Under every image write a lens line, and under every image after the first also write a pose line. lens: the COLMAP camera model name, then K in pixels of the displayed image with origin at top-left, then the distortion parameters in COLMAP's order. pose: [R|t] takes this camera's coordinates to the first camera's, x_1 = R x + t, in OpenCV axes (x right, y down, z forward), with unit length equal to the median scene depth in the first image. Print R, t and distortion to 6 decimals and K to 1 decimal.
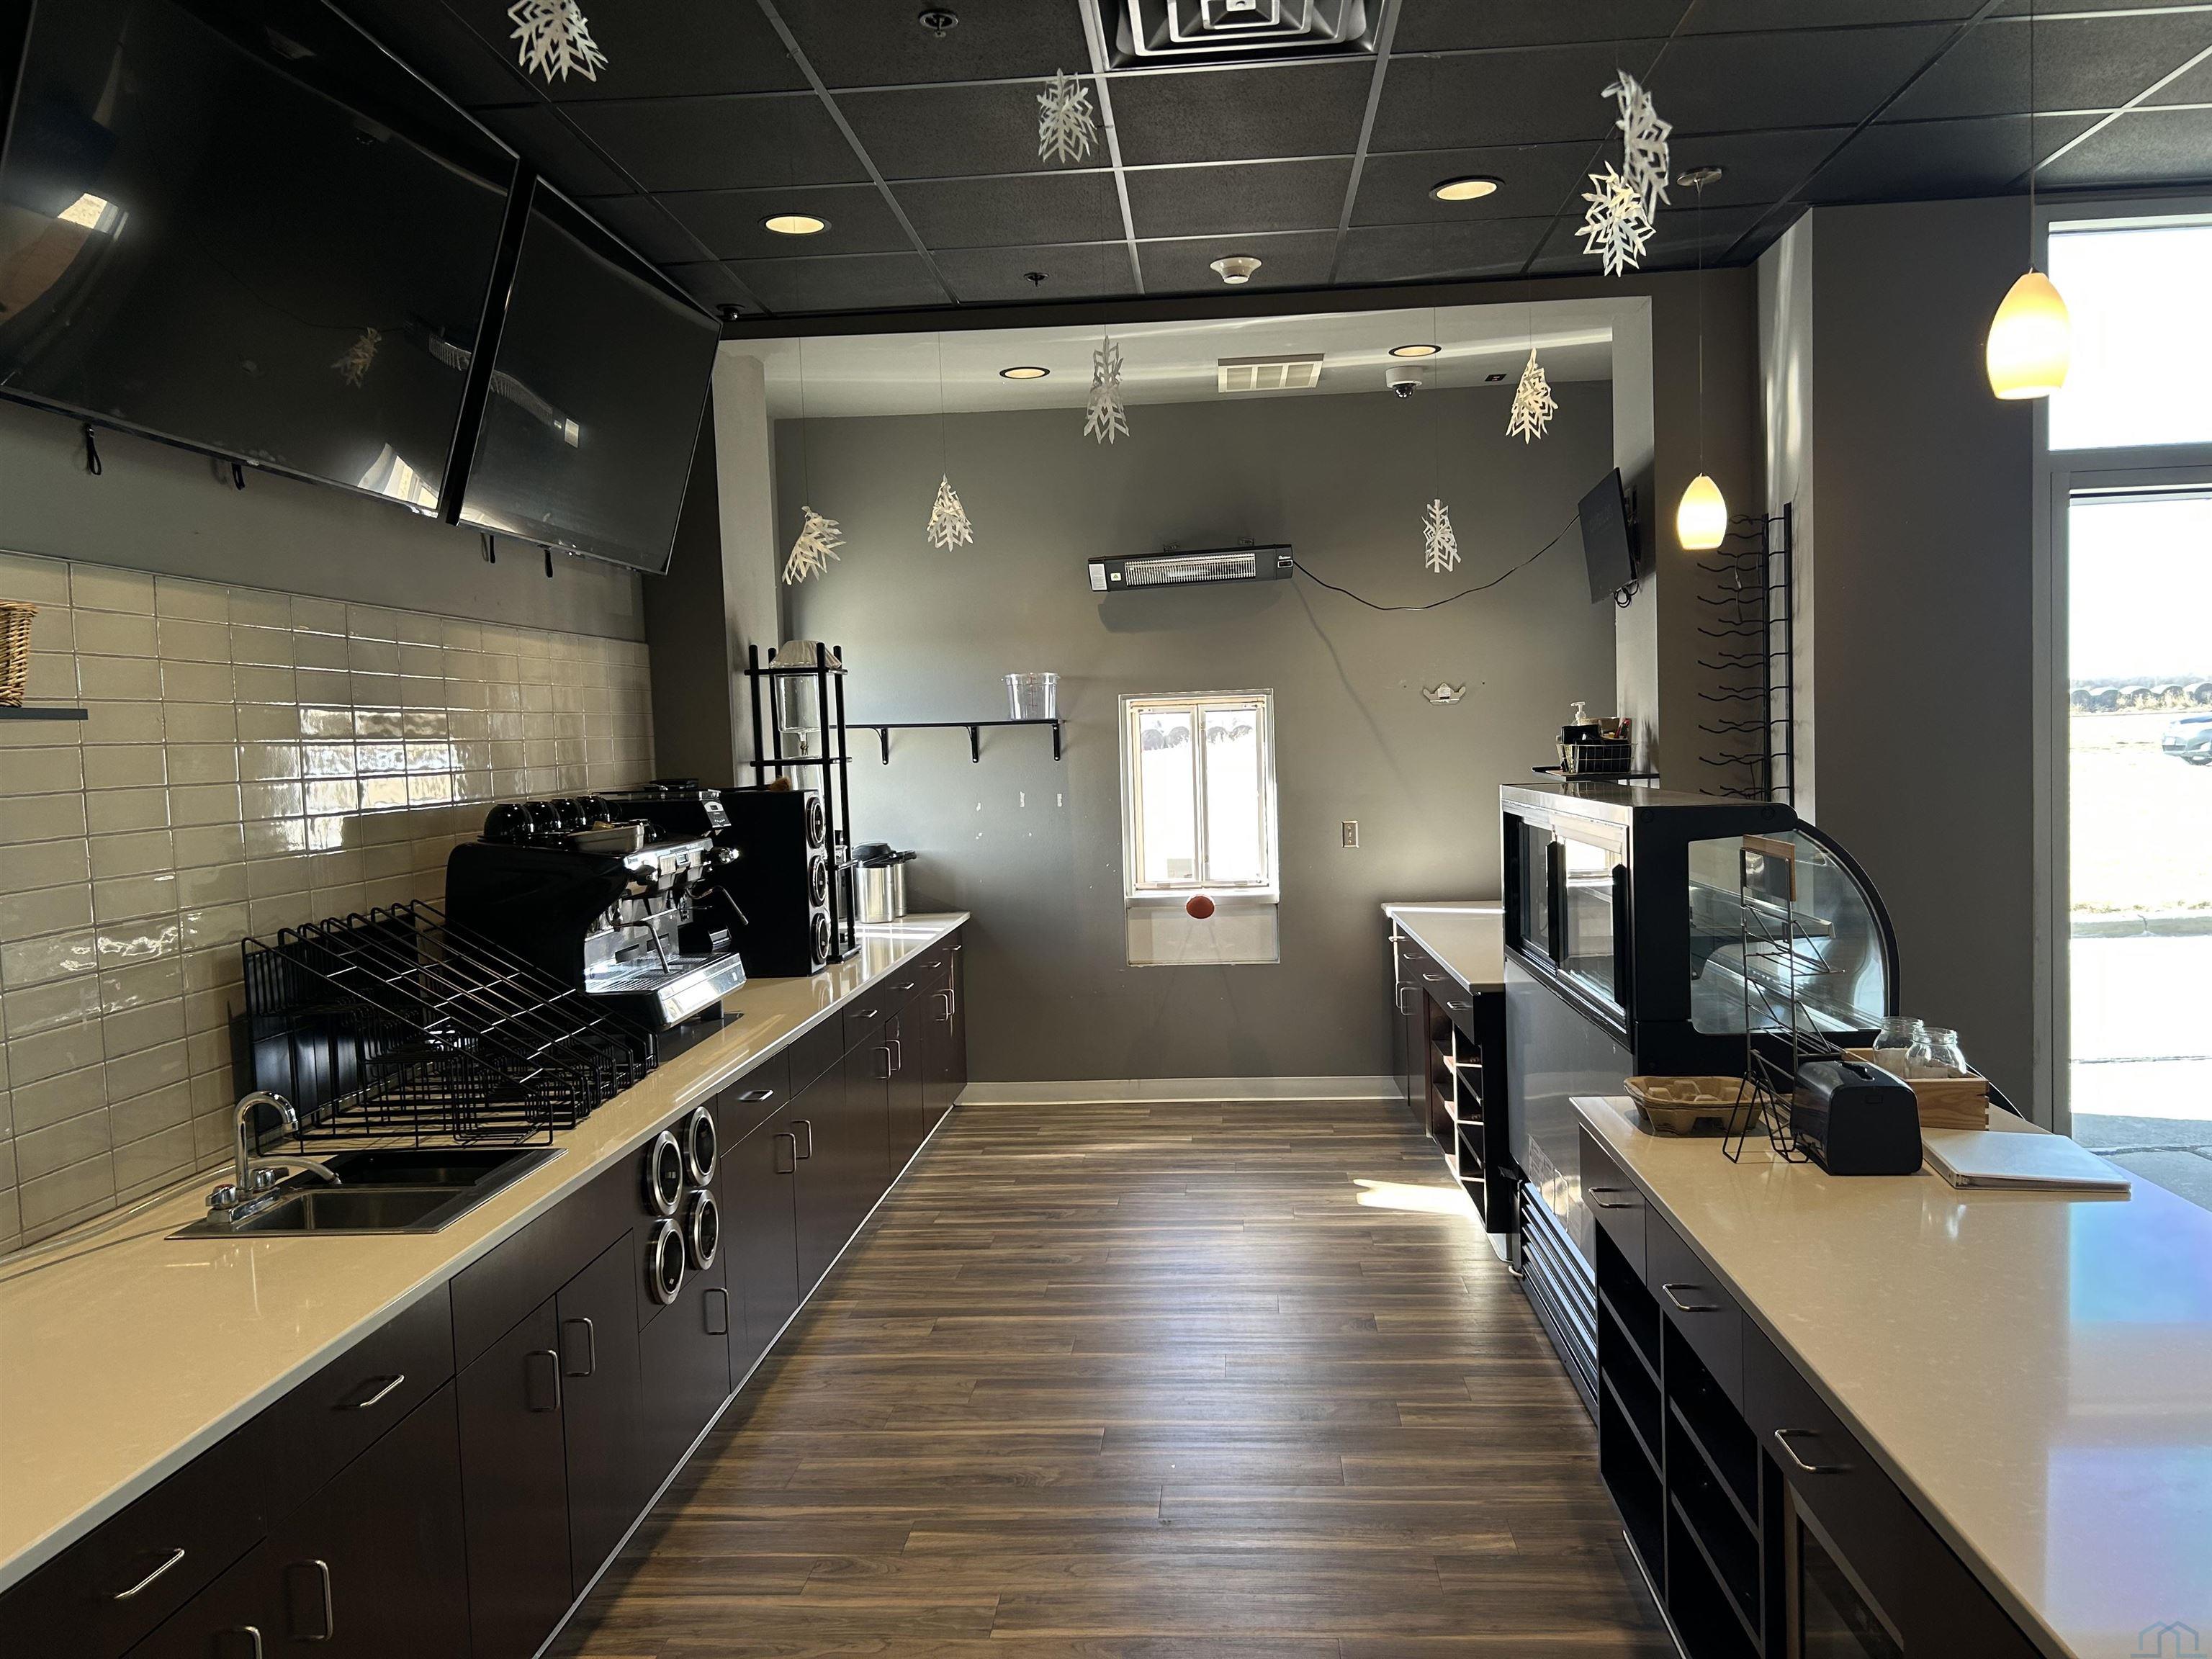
lens RADIAL K [[1647.2, 0, 1106.0], [0, 1647.2, 829.5], [0, 0, 1]] dist [0.086053, -0.002705]
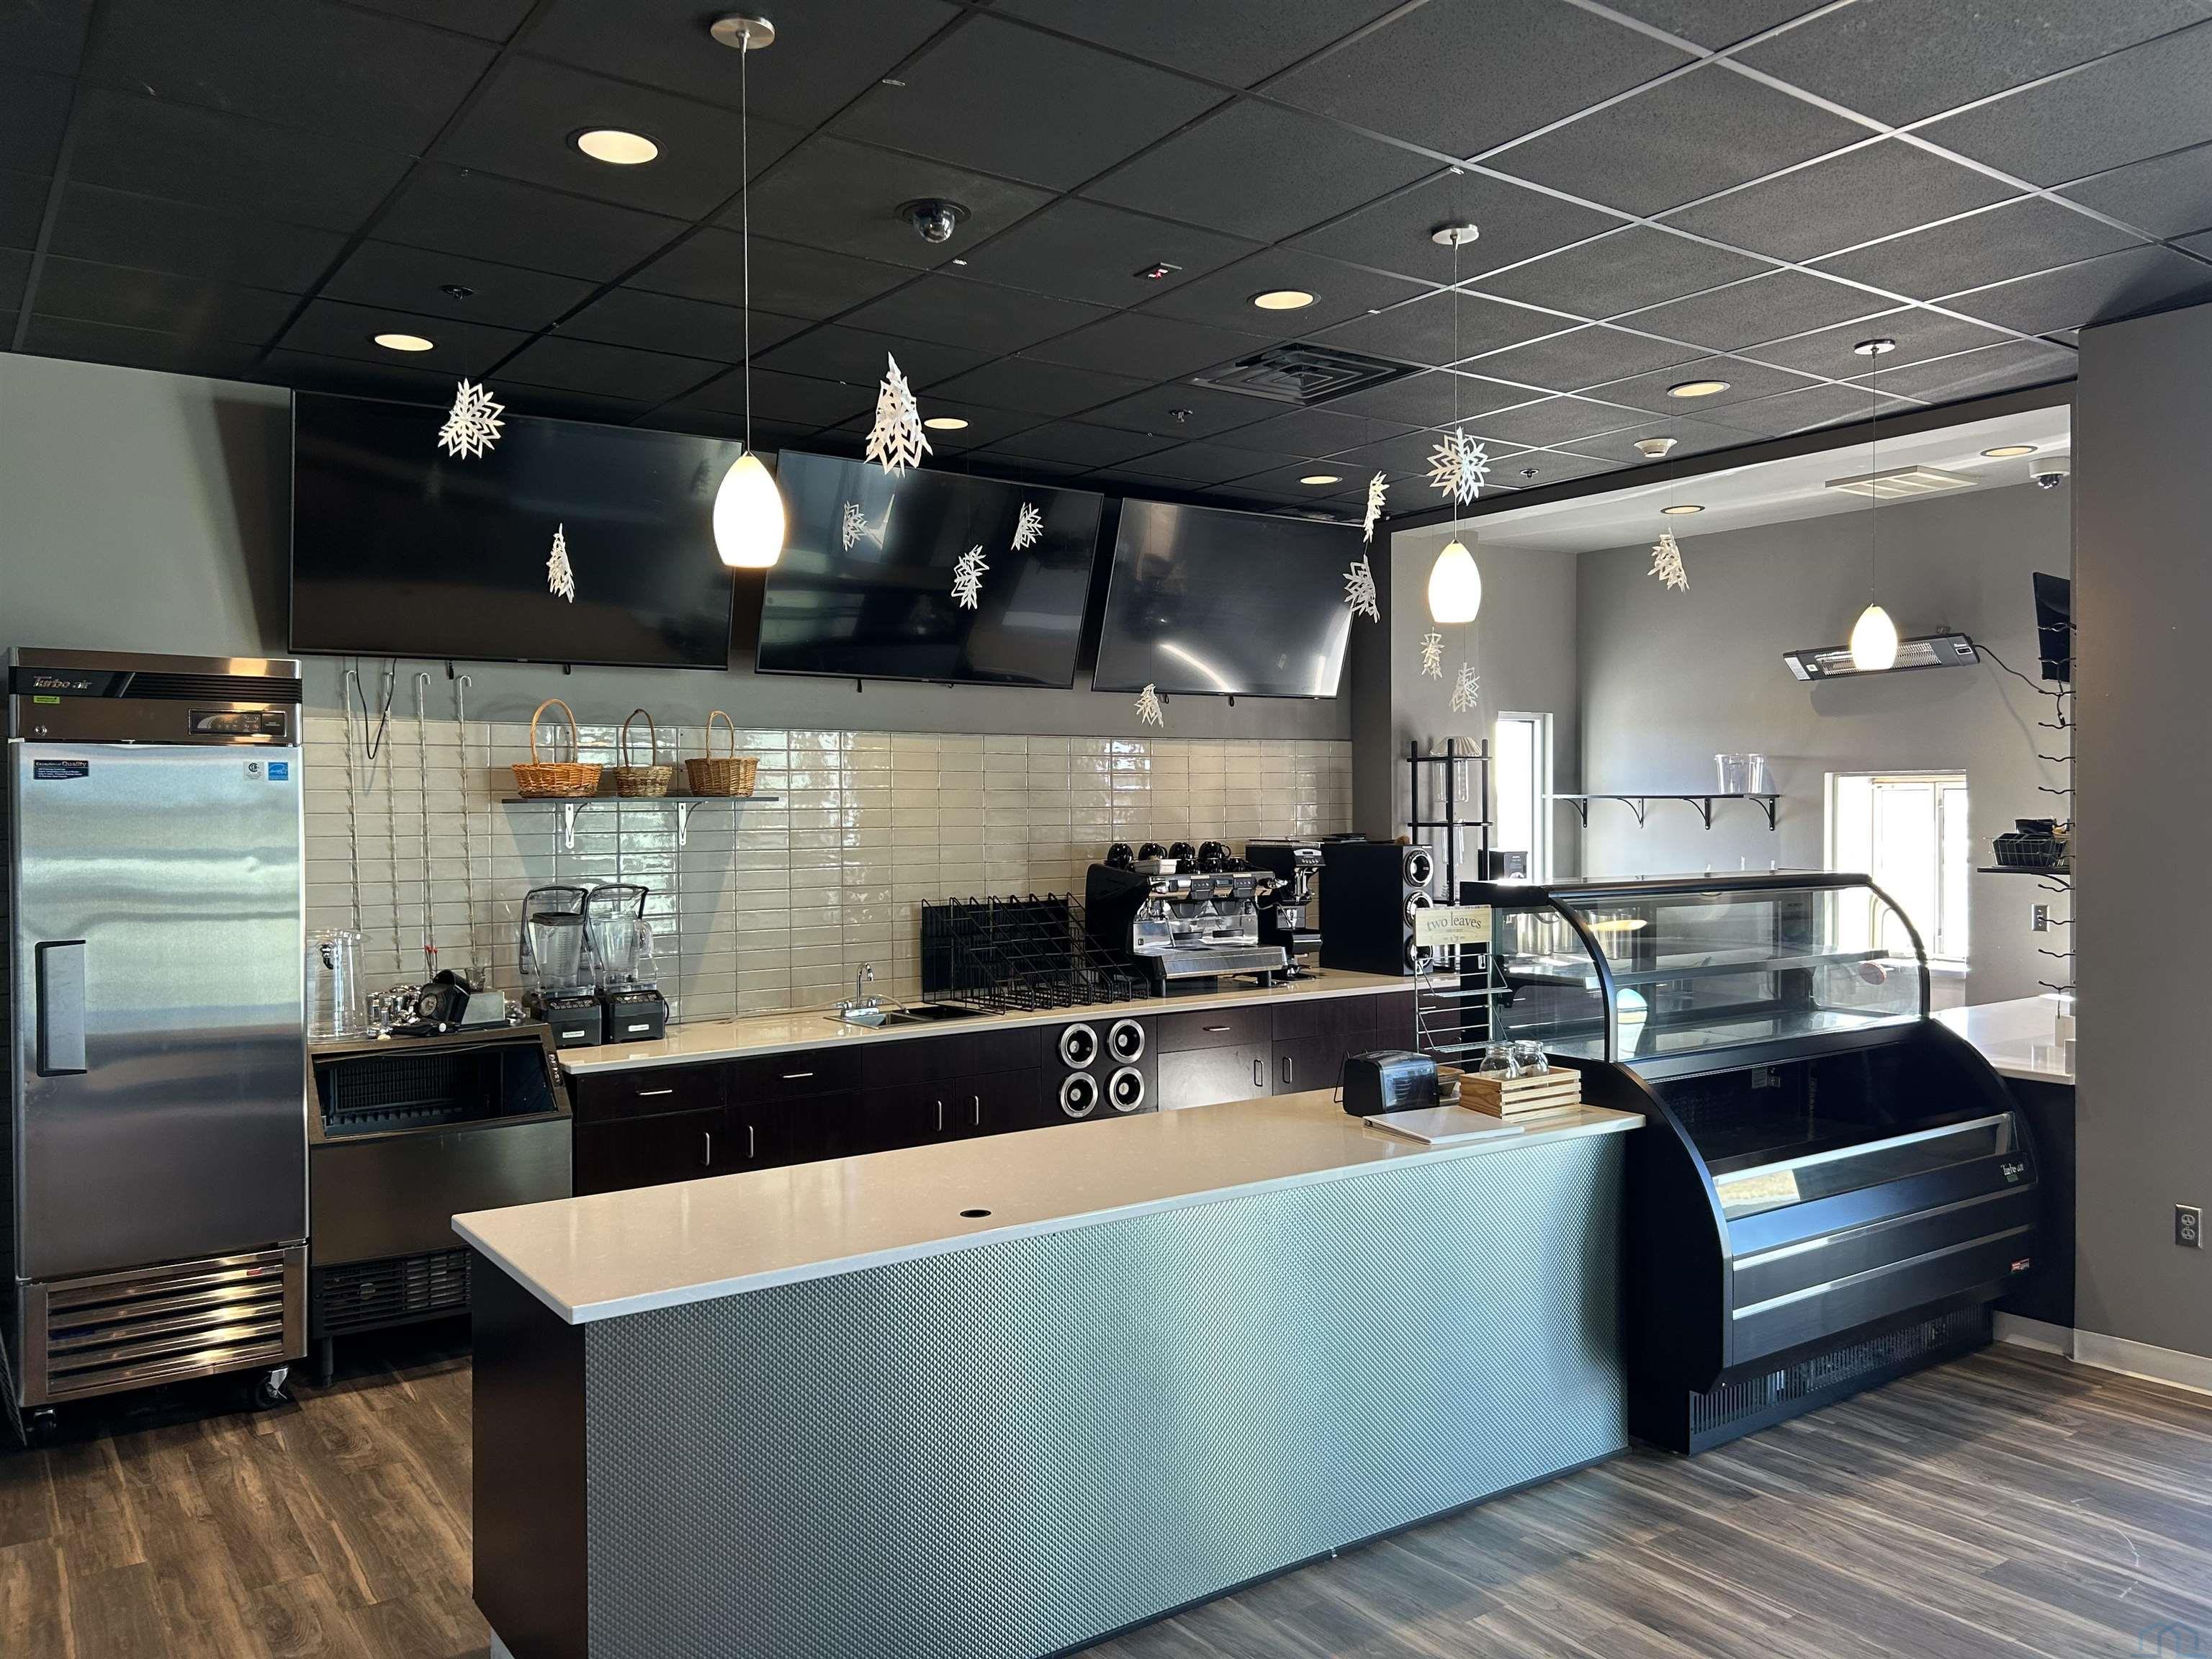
lens RADIAL K [[1647.2, 0, 1106.0], [0, 1647.2, 829.5], [0, 0, 1]] dist [0.086053, -0.002705]
pose [[0.645841, 0.037907, -0.762530, 0.558513], [-0.058749, 0.998273, -0.000132, -0.016477], [0.761208, 0.044883, 0.646952, -0.083835]]
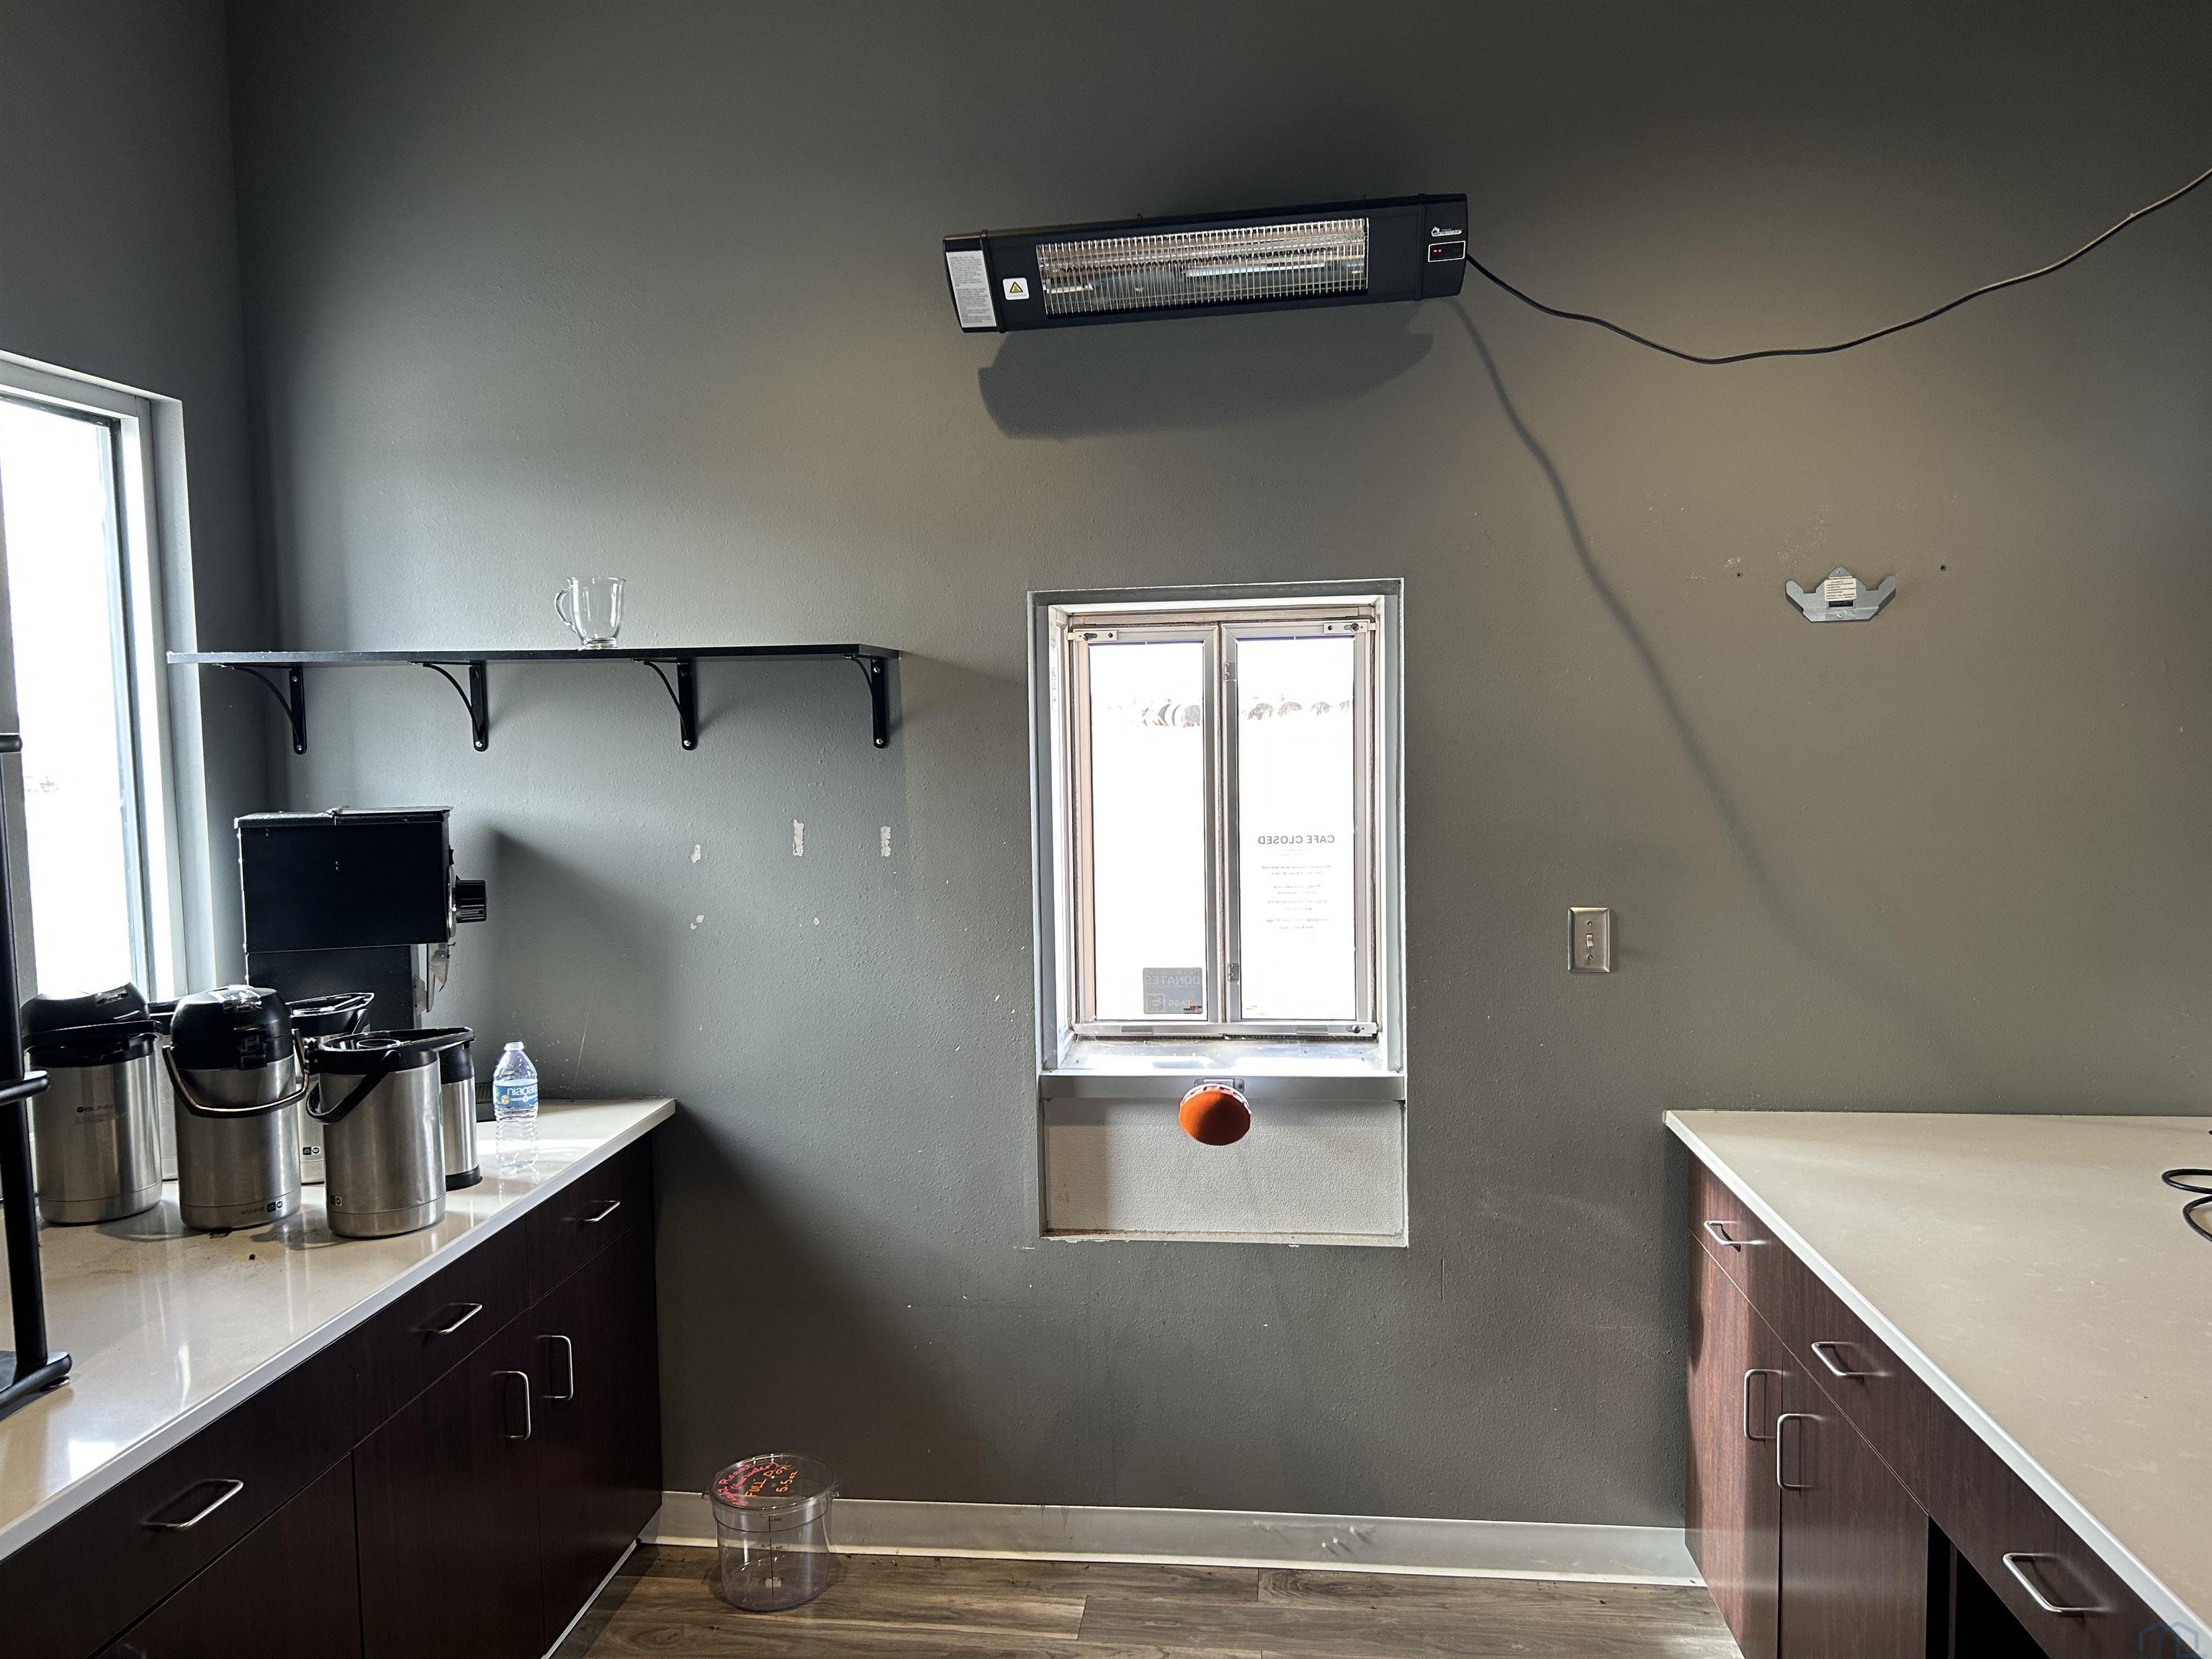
lens RADIAL K [[1647.2, 0, 1106.0], [0, 1647.2, 829.5], [0, 0, 1]] dist [0.086053, -0.002705]
pose [[0.999617, 0.012032, -0.024918, 0.039032], [-0.011527, 0.999727, 0.020314, -0.030913], [0.025156, -0.020019, 0.999483, 0.593862]]
